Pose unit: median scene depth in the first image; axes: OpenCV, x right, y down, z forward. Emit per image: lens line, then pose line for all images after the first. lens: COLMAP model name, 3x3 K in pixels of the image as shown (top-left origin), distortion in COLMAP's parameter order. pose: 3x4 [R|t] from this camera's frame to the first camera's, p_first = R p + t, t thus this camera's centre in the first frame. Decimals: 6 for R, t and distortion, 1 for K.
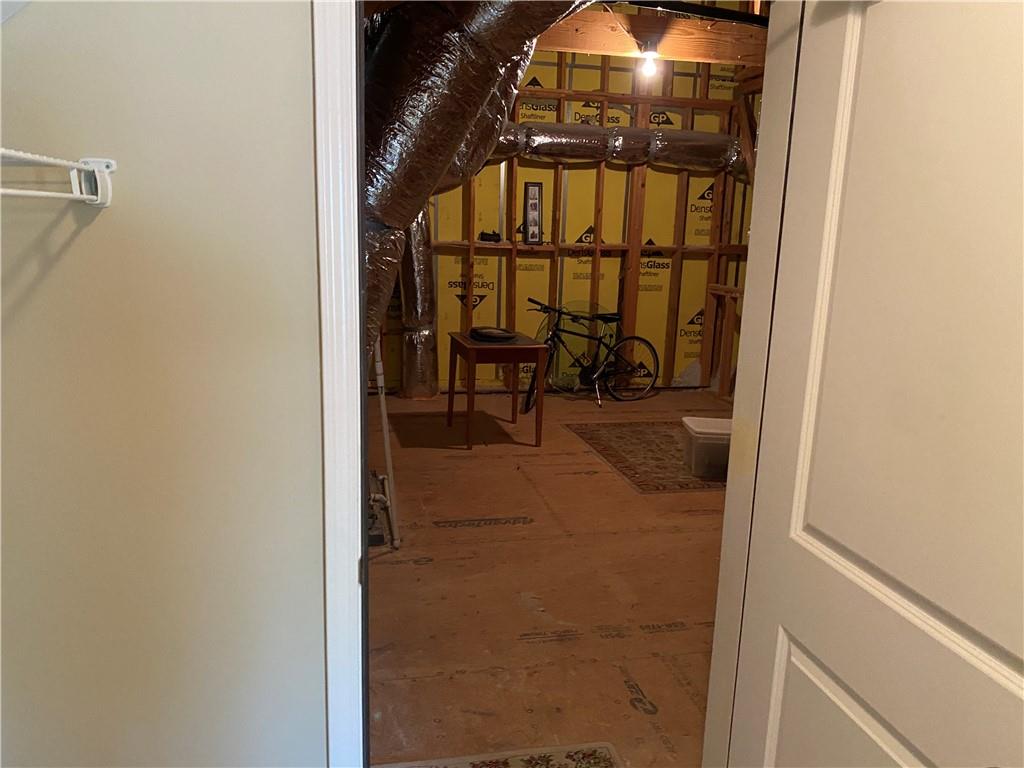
lens RADIAL K [[783.5, 0, 508.7], [0, 783.5, 409.0], [0, 0, 1]] dist [0.021828, -0.037443]
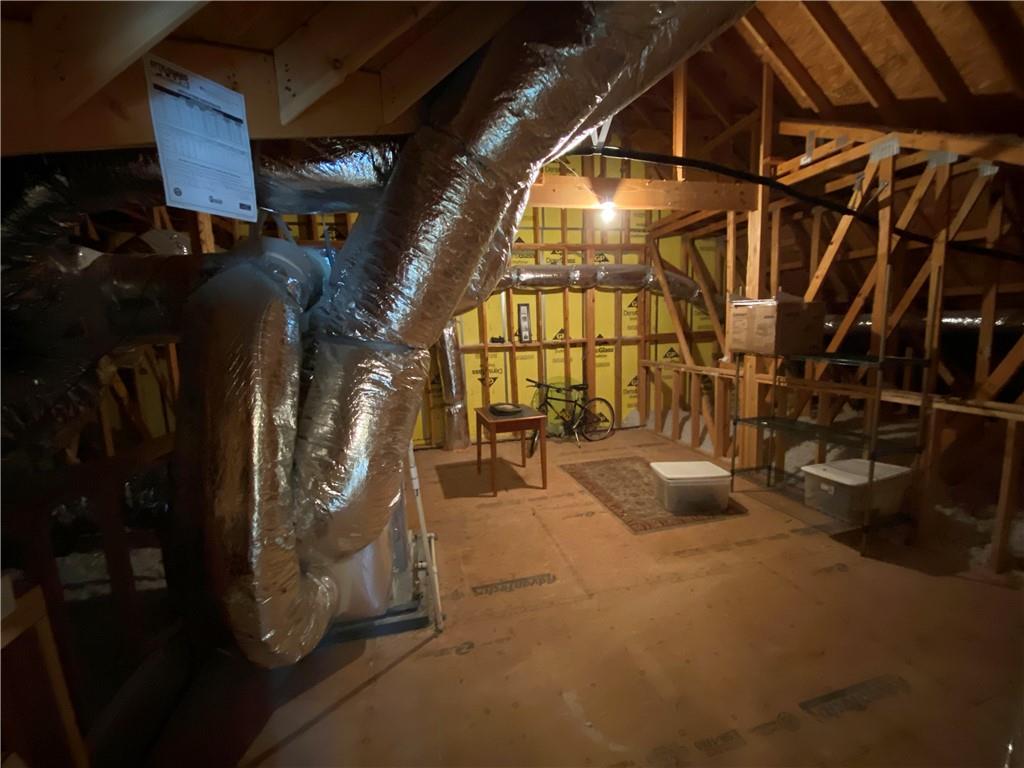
lens RADIAL K [[416.9, 0, 508.9], [0, 416.9, 387.4], [0, 0, 1]] dist [0.009169, -0.000648]
pose [[0.997467, -0.070793, 0.006873, -0.015564], [0.071124, 0.993398, -0.090006, -0.060308], [-0.000456, 0.090267, 0.995917, 0.224903]]
